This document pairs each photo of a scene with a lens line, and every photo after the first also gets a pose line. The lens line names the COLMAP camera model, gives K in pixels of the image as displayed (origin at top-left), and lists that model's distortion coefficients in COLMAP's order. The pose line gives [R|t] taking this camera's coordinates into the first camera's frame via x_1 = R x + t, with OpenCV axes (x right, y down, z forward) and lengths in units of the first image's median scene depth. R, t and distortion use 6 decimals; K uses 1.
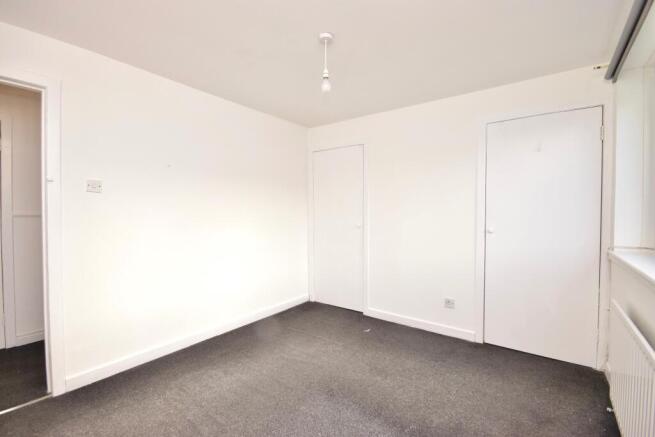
lens RADIAL K [[292.4, 0, 327.5], [0, 292.4, 218.5], [0, 0, 1]] dist [0.000090, 0.000068]
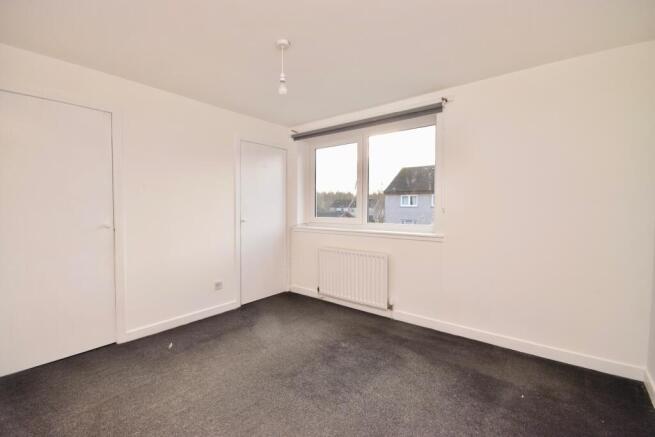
lens RADIAL K [[292.4, 0, 327.5], [0, 292.4, 218.5], [0, 0, 1]] dist [0.000090, 0.000068]
pose [[0.009196, -0.035716, 0.999320, -0.784499], [0.017251, 0.999219, 0.035553, -0.009375], [-0.999809, 0.016912, 0.009805, 0.598296]]
